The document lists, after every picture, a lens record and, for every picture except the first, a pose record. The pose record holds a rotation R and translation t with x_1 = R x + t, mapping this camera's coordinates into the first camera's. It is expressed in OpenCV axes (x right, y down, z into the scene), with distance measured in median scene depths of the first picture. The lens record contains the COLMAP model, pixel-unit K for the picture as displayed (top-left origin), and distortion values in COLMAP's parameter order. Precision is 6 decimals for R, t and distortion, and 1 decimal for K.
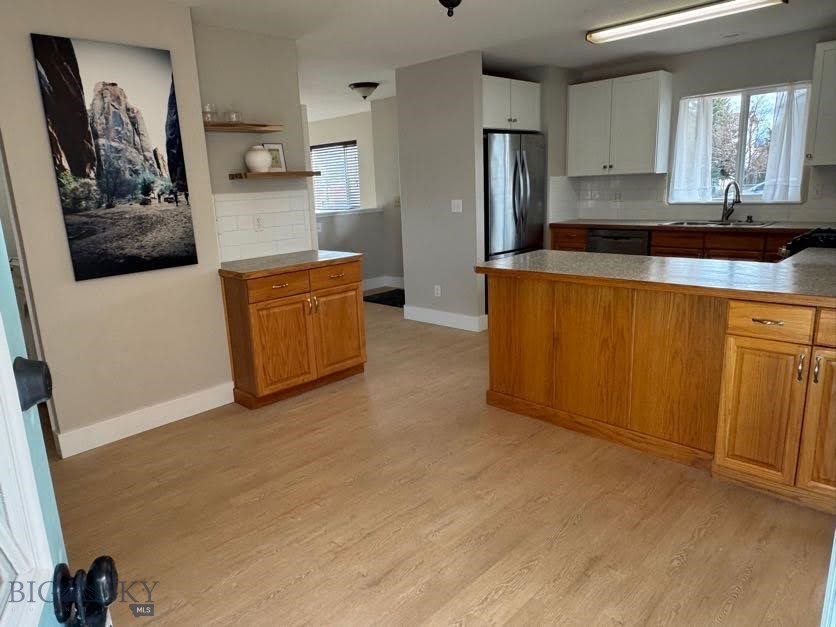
lens RADIAL K [[576.6, 0, 391.5], [0, 576.6, 318.9], [0, 0, 1]] dist [-0.011113, 0.003815]
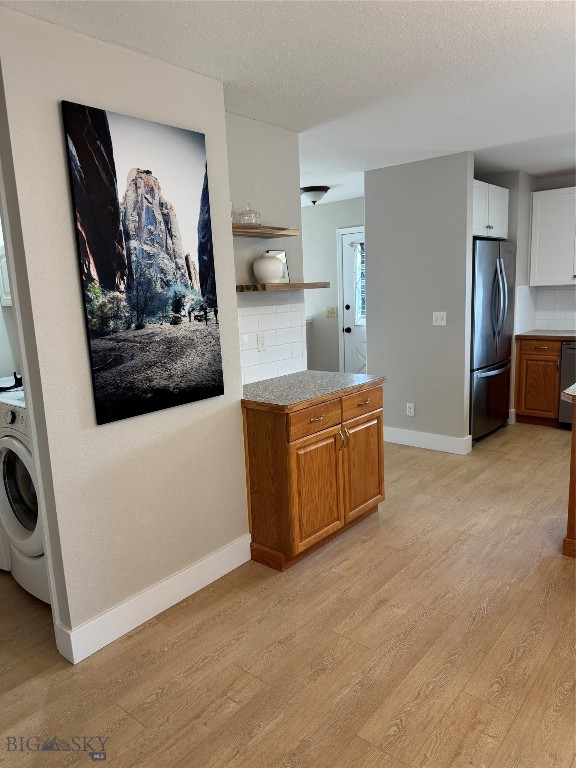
lens RADIAL K [[546.8, 0, 264.7], [0, 546.8, 388.6], [0, 0, 1]] dist [0.001961, -0.006572]
pose [[0.996289, -0.011438, 0.085306, -0.319270], [0.015521, 0.998758, -0.047351, -0.062085], [-0.084659, 0.048500, 0.995229, 0.211197]]
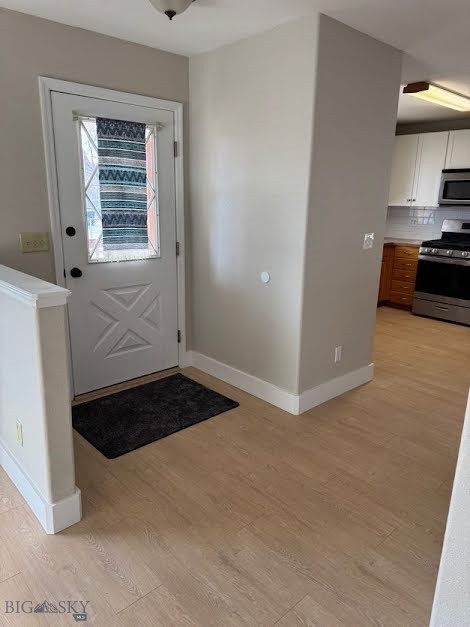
lens RADIAL K [[446.4, 0, 234.1], [0, 446.4, 314.8], [0, 0, 1]] dist [0.001961, -0.006572]
pose [[0.027365, -0.219213, 0.975293, -0.682172], [0.202939, 0.956559, 0.209308, -0.350365], [-0.978809, 0.192197, 0.070663, 1.531169]]
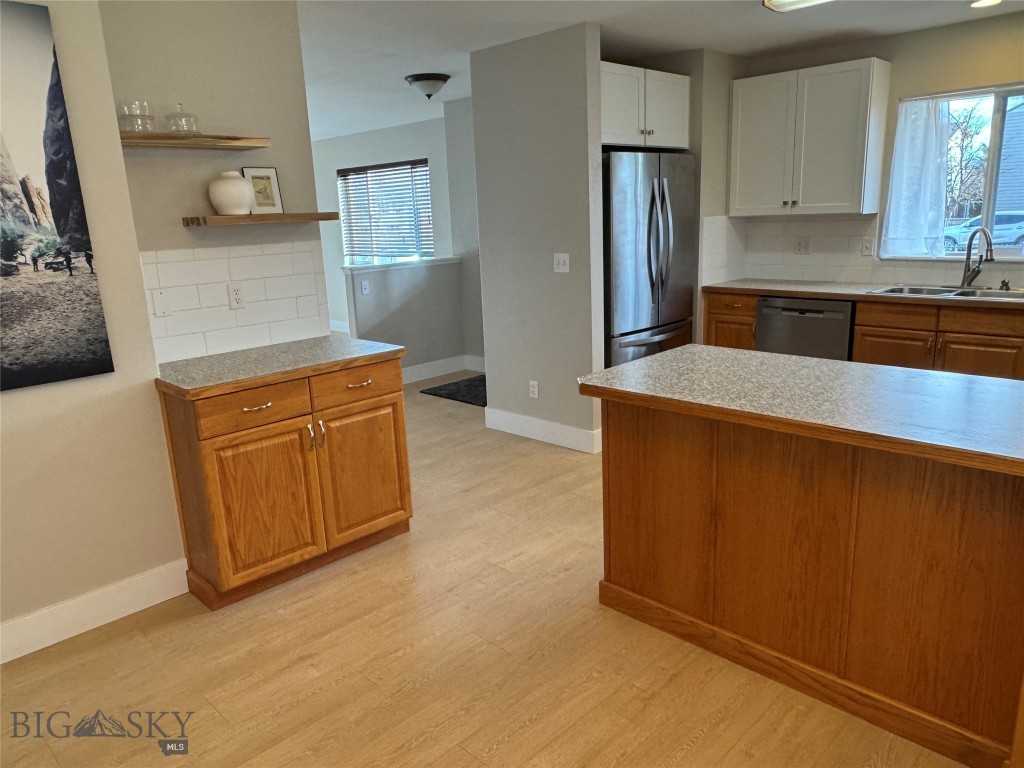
lens RADIAL K [[729.0, 0, 510.9], [0, 729.0, 391.1], [0, 0, 1]] dist [0.001961, -0.006572]
pose [[0.999852, 0.002354, 0.017014, 0.055068], [-0.002560, 0.999923, 0.012140, -0.079754], [-0.016984, -0.012182, 0.999782, 0.224478]]
